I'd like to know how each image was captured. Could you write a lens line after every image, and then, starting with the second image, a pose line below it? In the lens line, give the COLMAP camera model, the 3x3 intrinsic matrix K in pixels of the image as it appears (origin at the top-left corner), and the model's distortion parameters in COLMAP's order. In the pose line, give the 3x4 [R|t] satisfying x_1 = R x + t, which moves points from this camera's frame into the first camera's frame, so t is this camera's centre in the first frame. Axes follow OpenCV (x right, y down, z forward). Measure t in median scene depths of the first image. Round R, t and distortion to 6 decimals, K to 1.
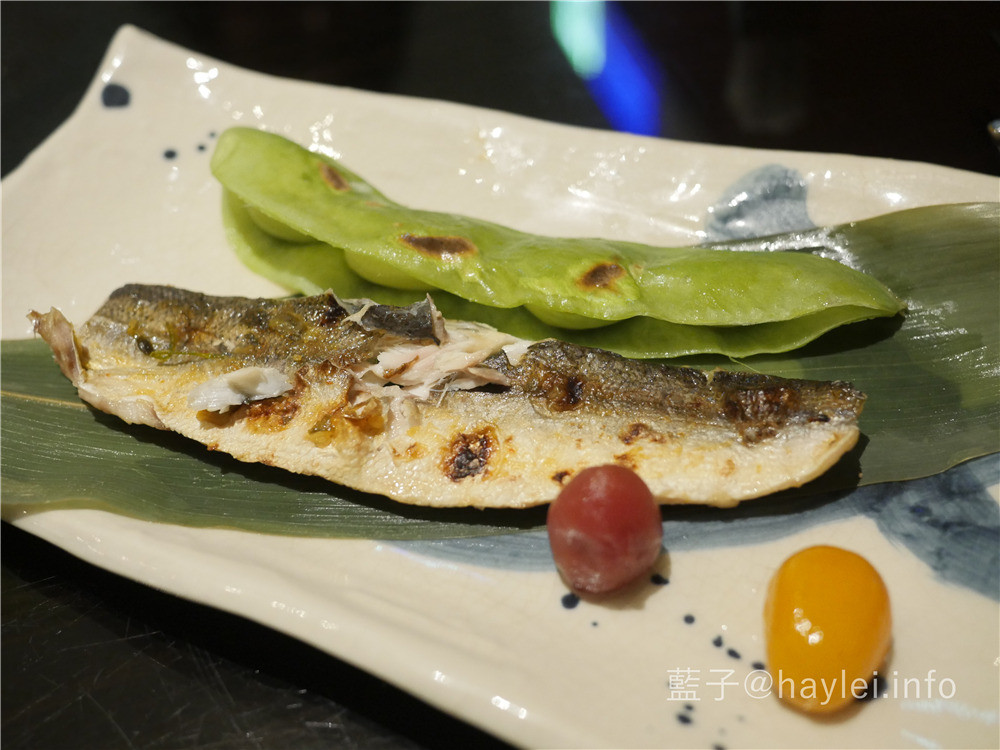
lens RADIAL K [[1166.4, 0, 500.1], [0, 1166.4, 373.3], [0, 0, 1]] dist [0.015426, 0.000000]
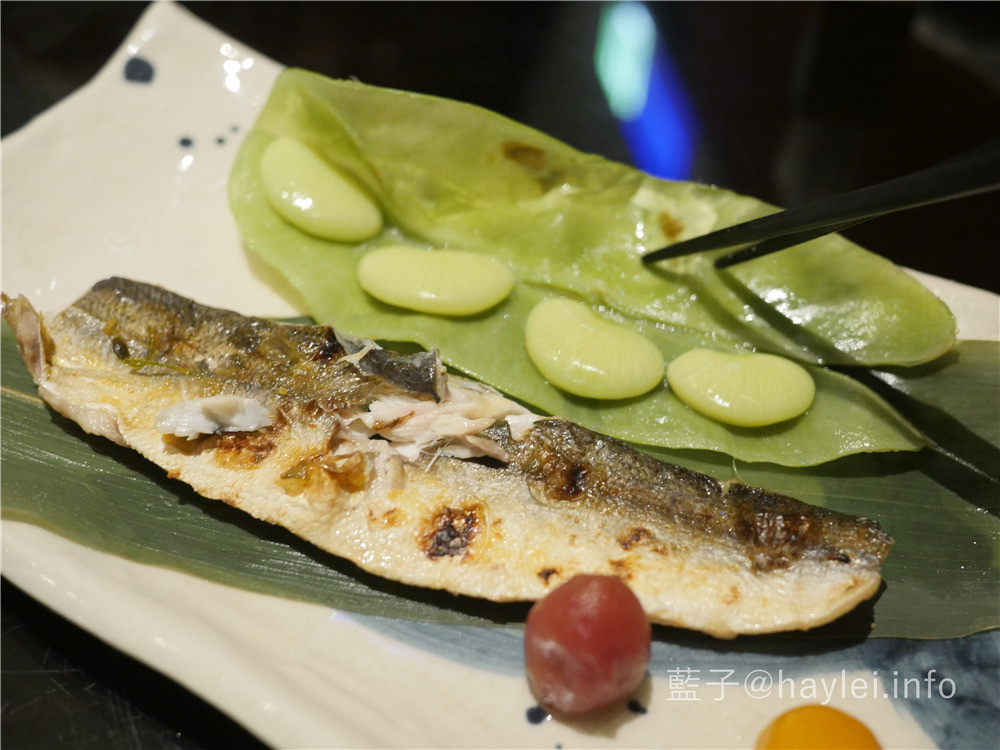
lens RADIAL K [[1166.4, 0, 499.7], [0, 1166.4, 376.5], [0, 0, 1]] dist [0.015426, 0.000000]
pose [[0.986052, 0.166178, 0.009299, -0.017662], [-0.166035, 0.986013, -0.014527, -0.041313], [-0.011583, 0.012780, 0.999851, 0.090135]]
